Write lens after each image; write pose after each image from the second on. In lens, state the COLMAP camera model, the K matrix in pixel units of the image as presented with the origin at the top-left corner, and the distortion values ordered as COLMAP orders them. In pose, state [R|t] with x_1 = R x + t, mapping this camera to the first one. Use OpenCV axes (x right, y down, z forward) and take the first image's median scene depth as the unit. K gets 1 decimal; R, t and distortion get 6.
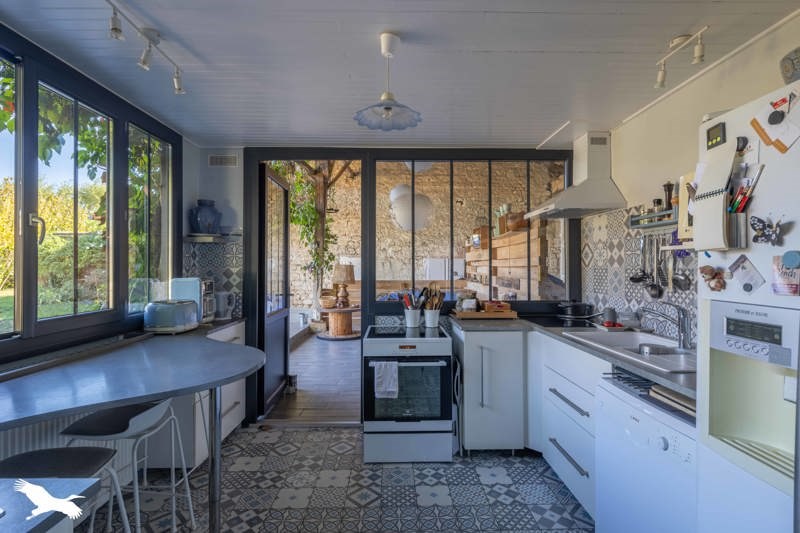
lens RADIAL K [[385.5, 0, 401.3], [0, 385.5, 266.1], [0, 0, 1]] dist [0.003204, -0.000301]
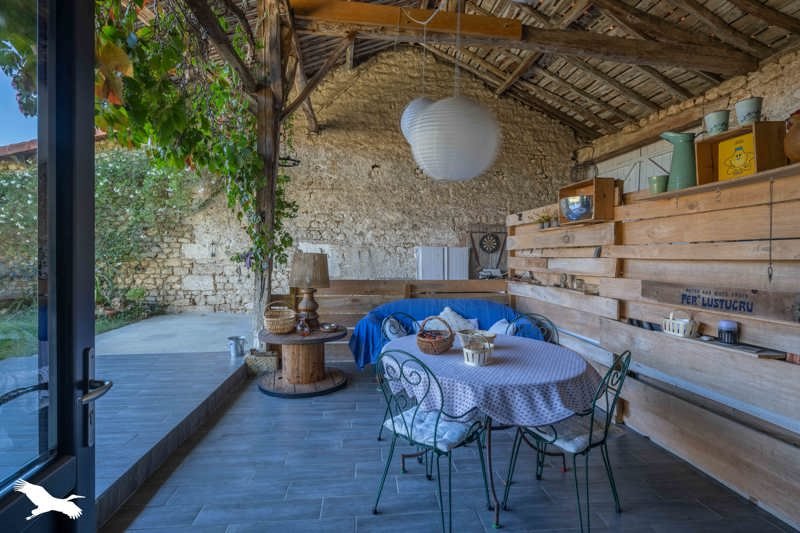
lens RADIAL K [[385.5, 0, 401.1], [0, 385.5, 264.3], [0, 0, 1]] dist [0.003204, -0.000301]
pose [[0.994000, 0.005910, 0.109217, -0.080500], [-0.008092, 0.999776, 0.019548, 0.000249], [-0.109077, -0.020314, 0.993826, 0.440787]]
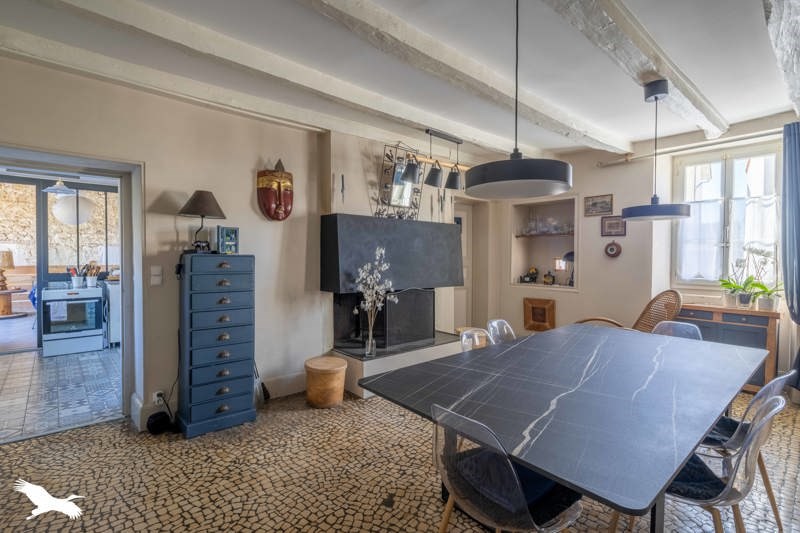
lens RADIAL K [[385.5, 0, 399.1], [0, 385.5, 261.8], [0, 0, 1]] dist [0.003204, -0.000301]
pose [[0.763735, -0.005199, 0.645509, 0.005290], [-0.006067, 0.999866, 0.015230, 0.003288], [-0.645501, -0.015548, 0.763601, -0.549963]]
